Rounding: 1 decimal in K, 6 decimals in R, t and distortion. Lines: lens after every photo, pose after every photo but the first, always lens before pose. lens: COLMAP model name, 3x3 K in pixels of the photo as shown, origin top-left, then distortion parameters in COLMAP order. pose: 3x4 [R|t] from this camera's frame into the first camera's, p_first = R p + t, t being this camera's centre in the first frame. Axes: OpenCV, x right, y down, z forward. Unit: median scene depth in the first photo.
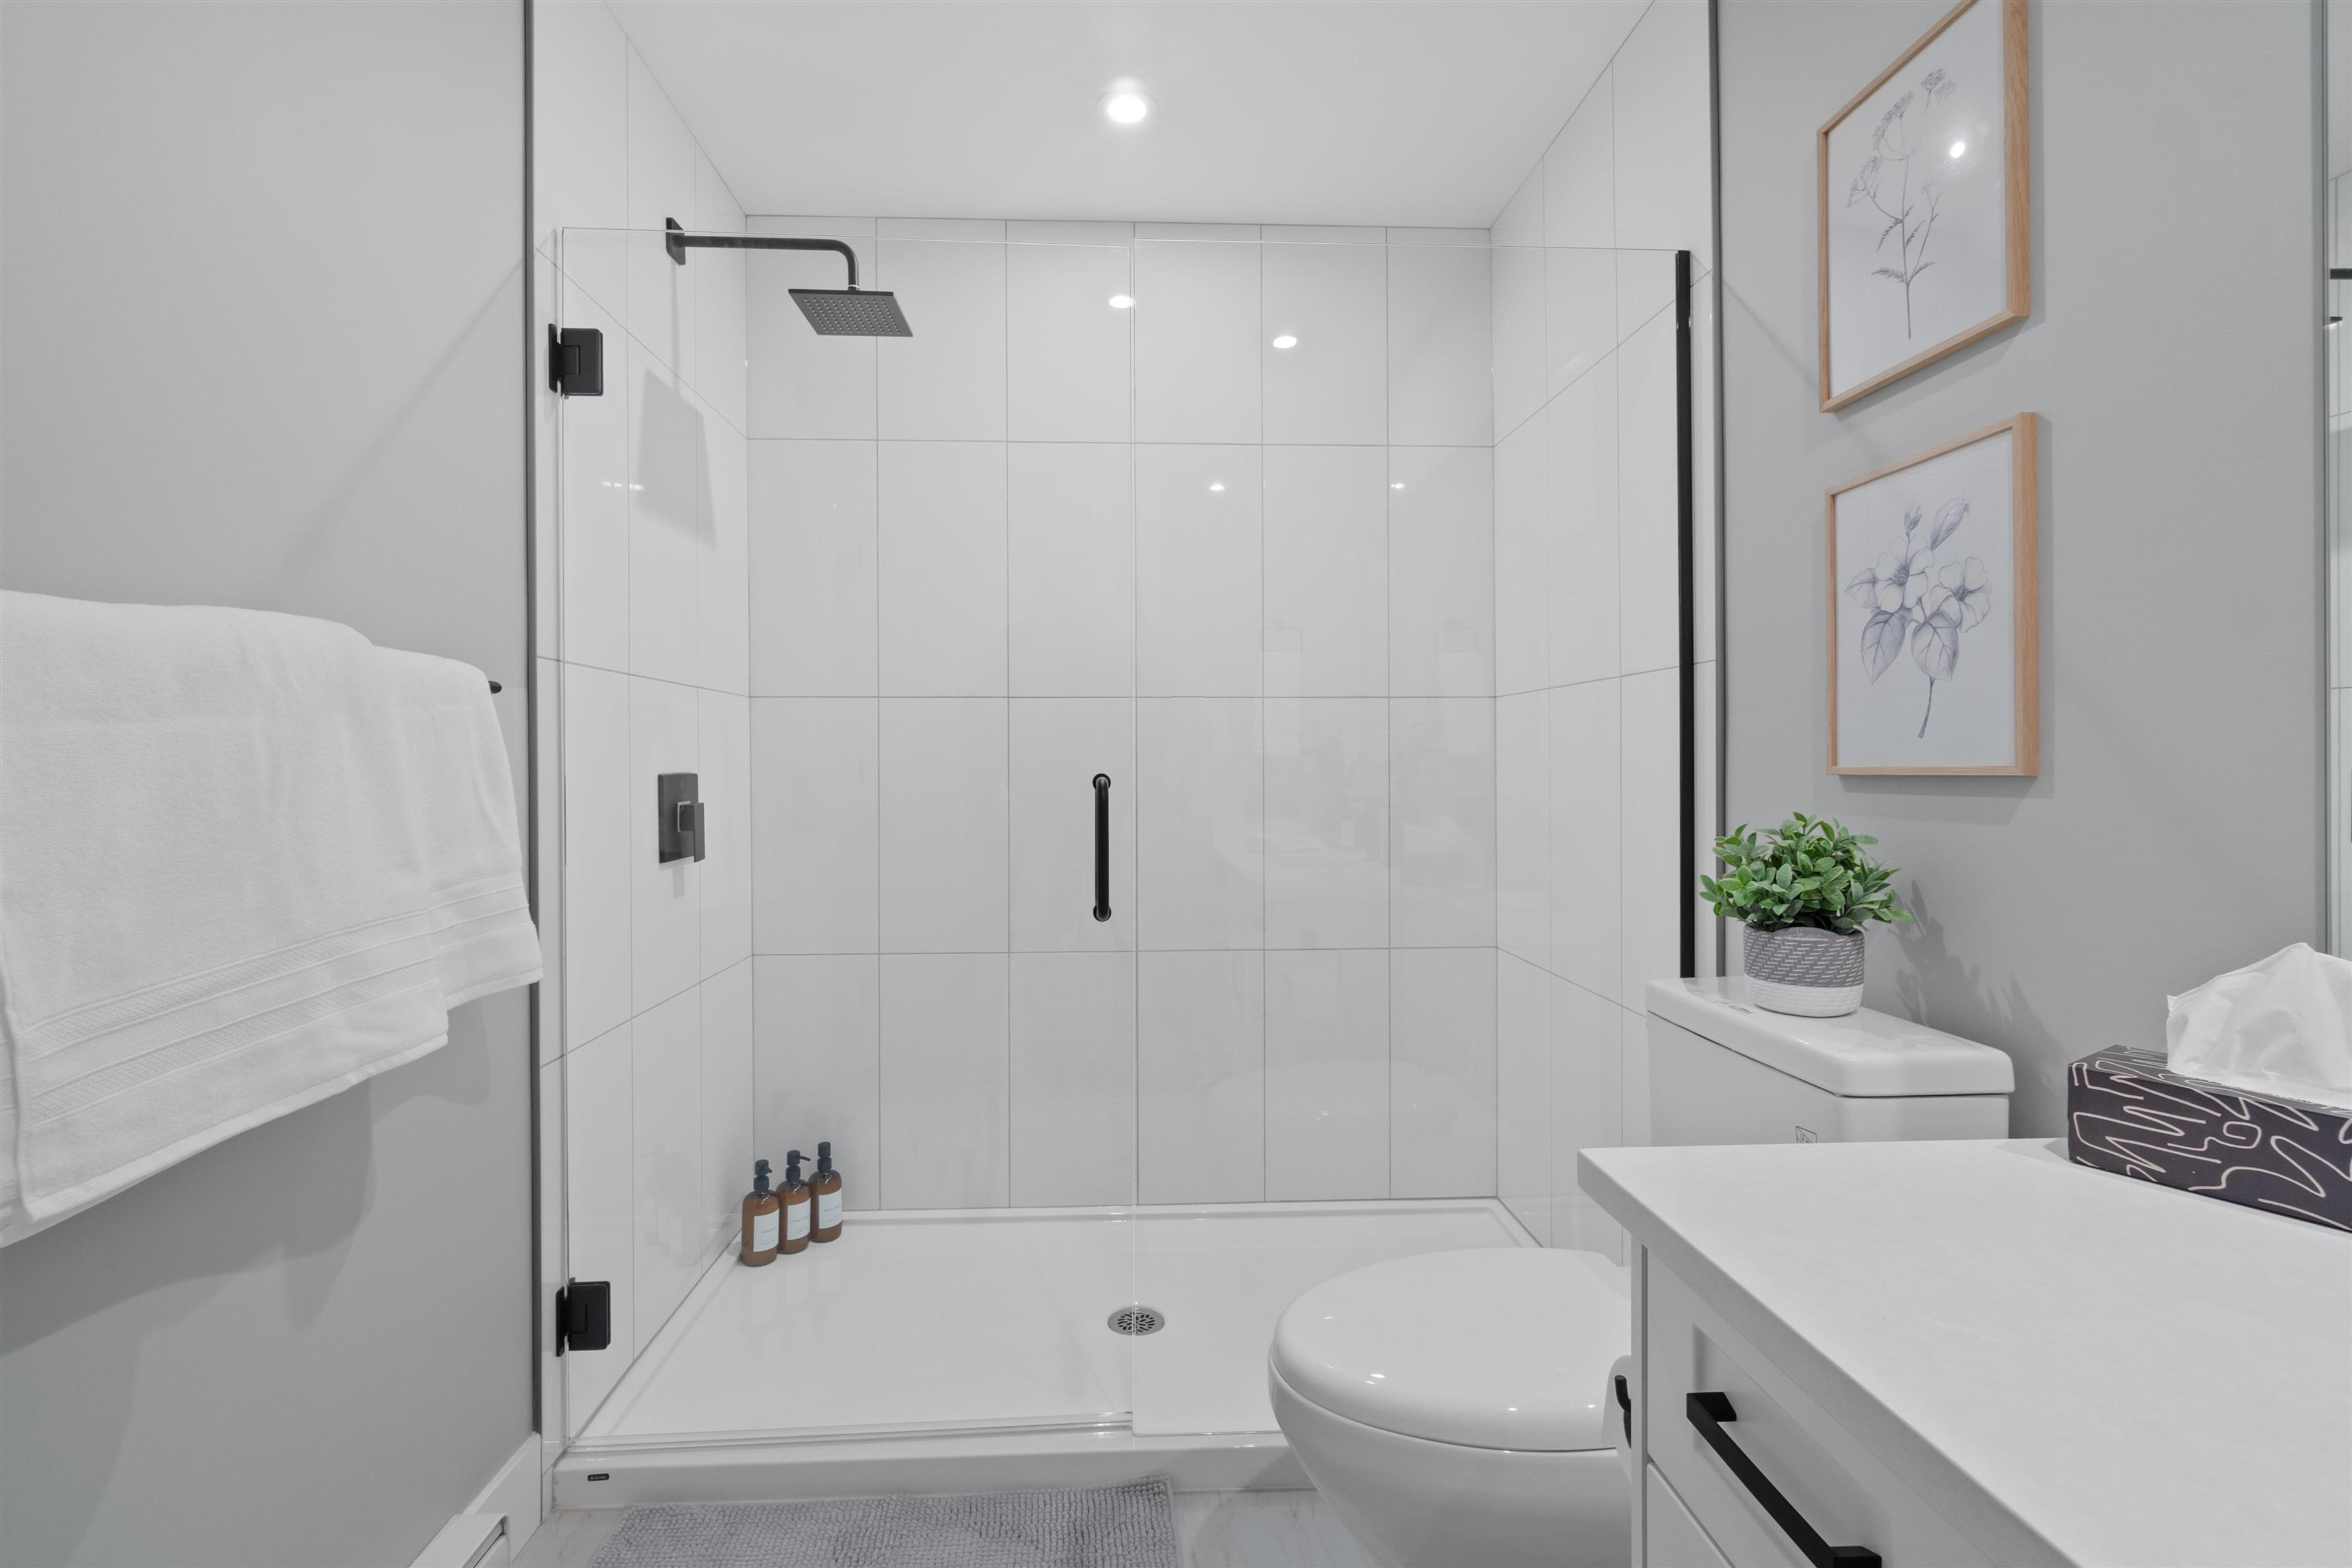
lens RADIAL K [[1047.9, 0, 1162.1], [0, 1047.9, 767.6], [0, 0, 1]] dist [-0.001777, -0.000380]
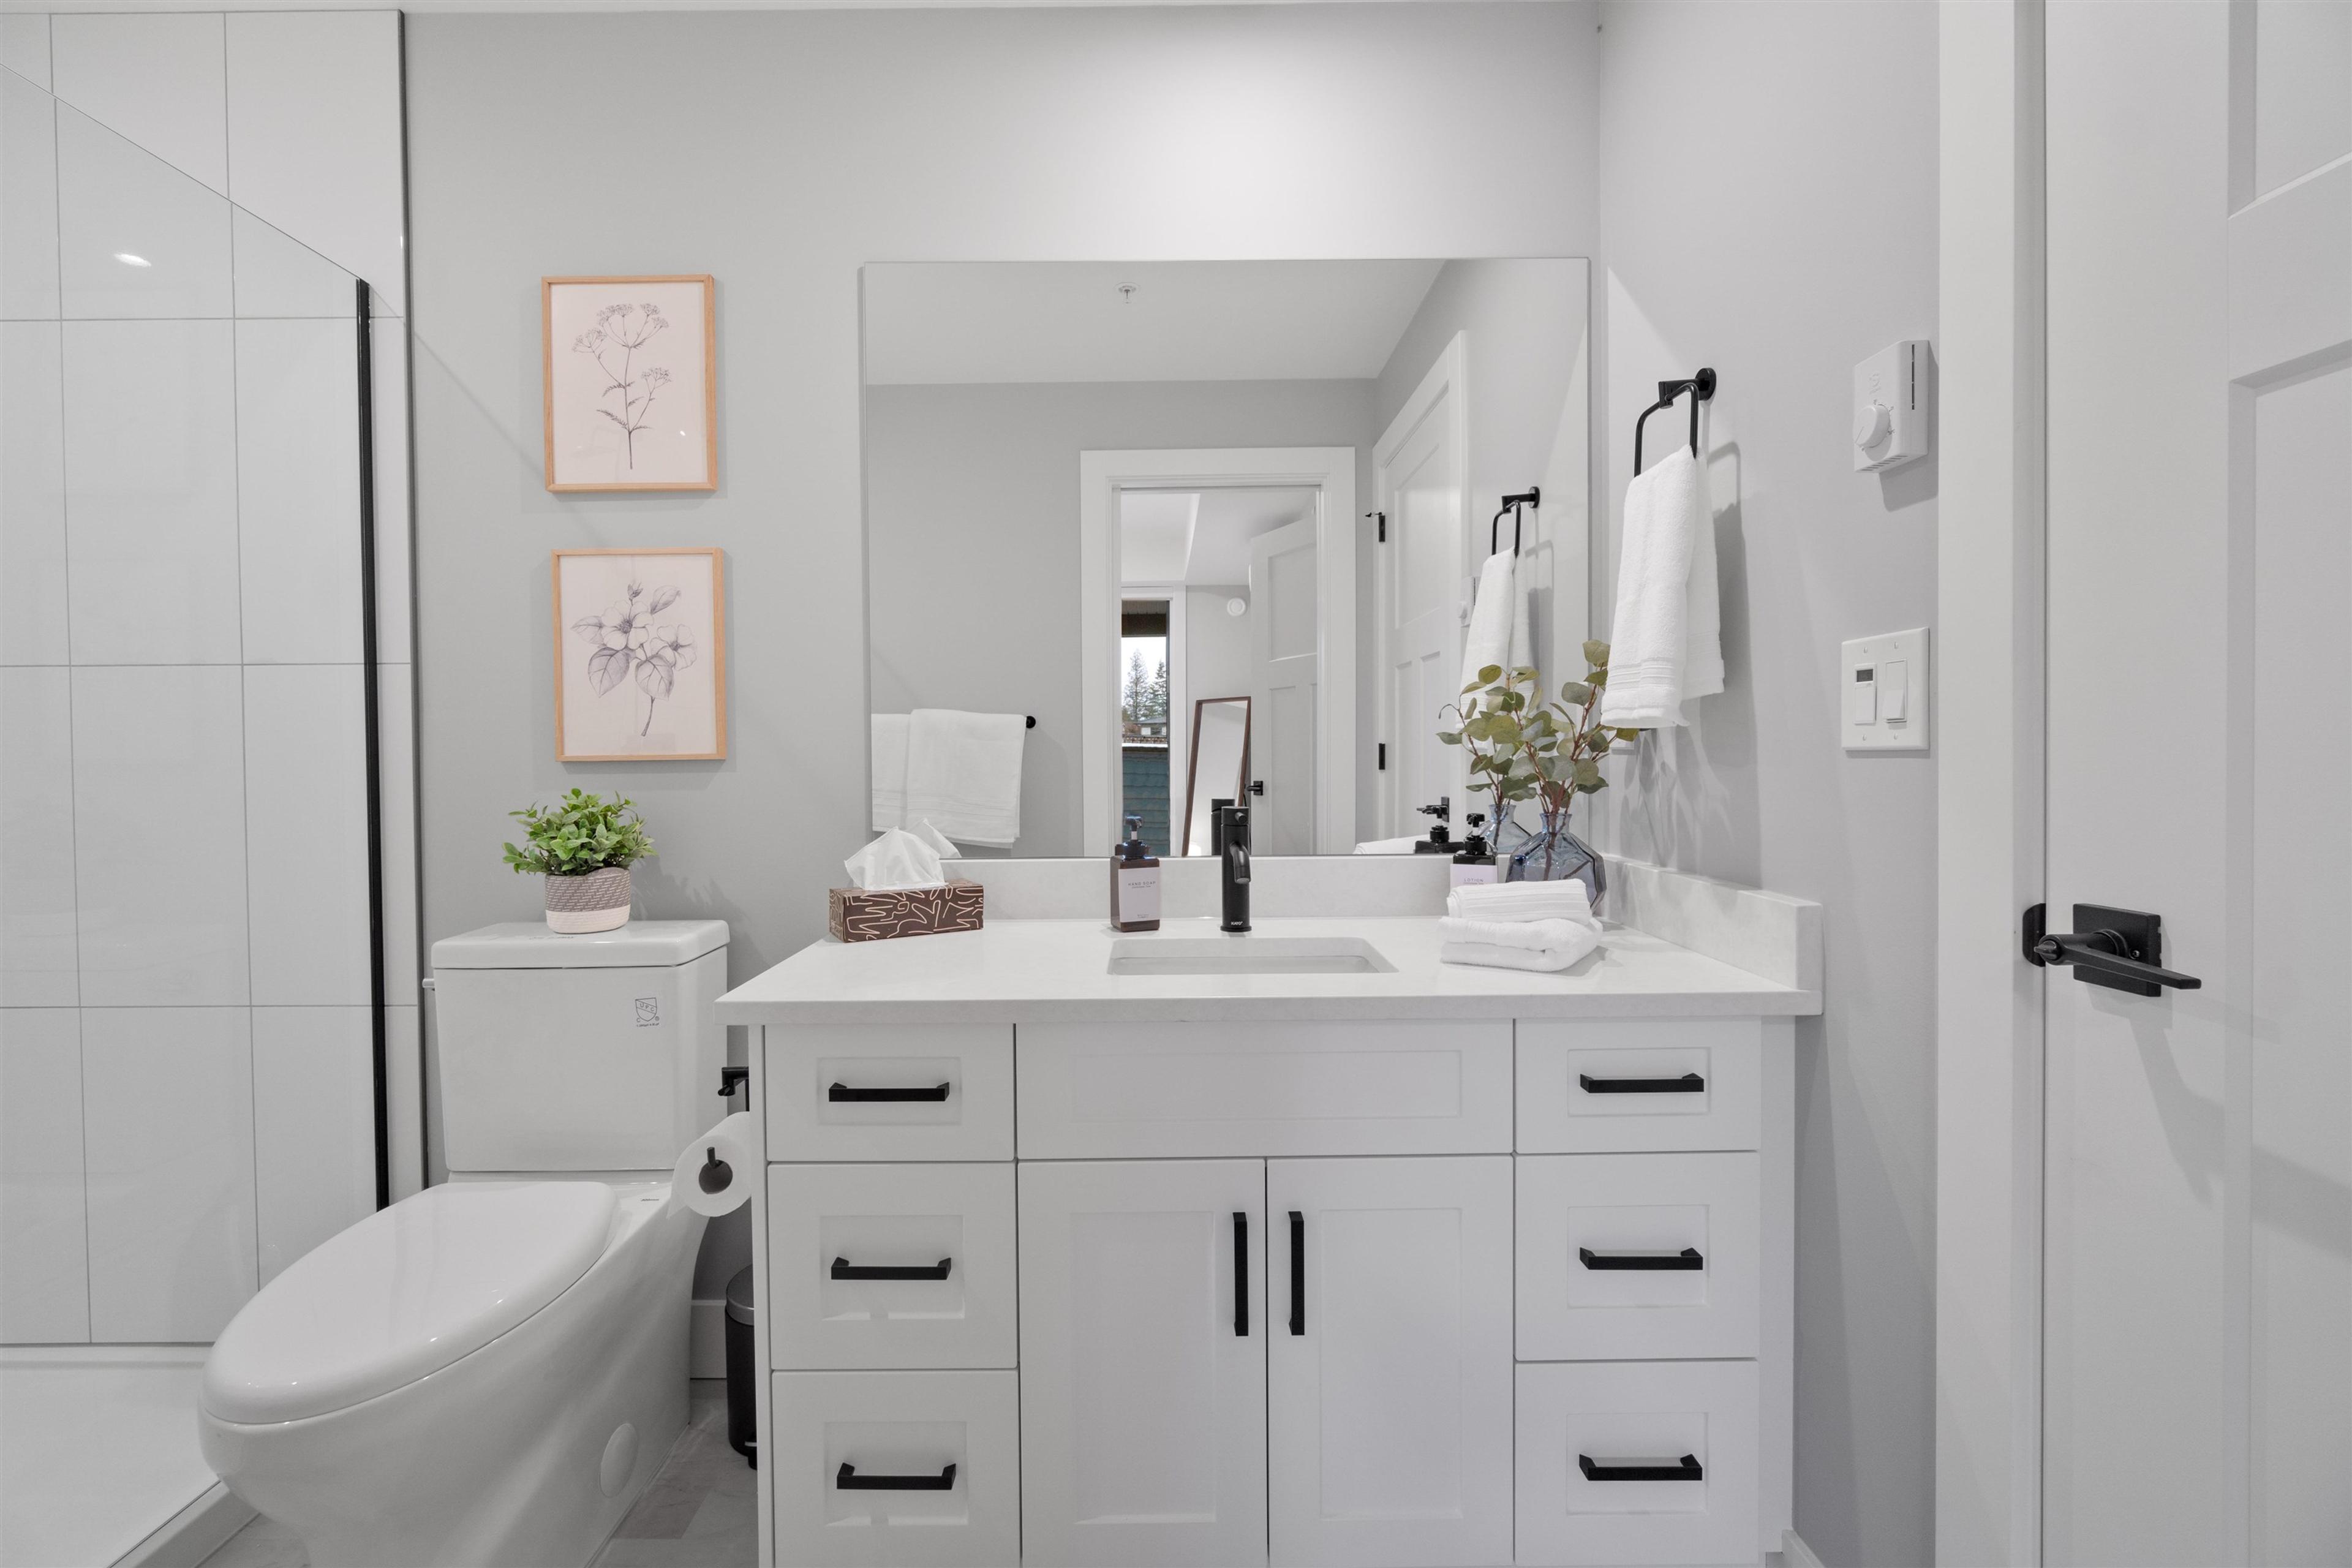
lens RADIAL K [[1047.9, 0, 1159.1], [0, 1047.9, 772.3], [0, 0, 1]] dist [-0.001777, -0.000380]
pose [[0.040237, -0.018675, 0.999016, -0.776883], [0.009853, 0.999784, 0.018293, 0.004145], [-0.999142, 0.009107, 0.040412, 0.190784]]
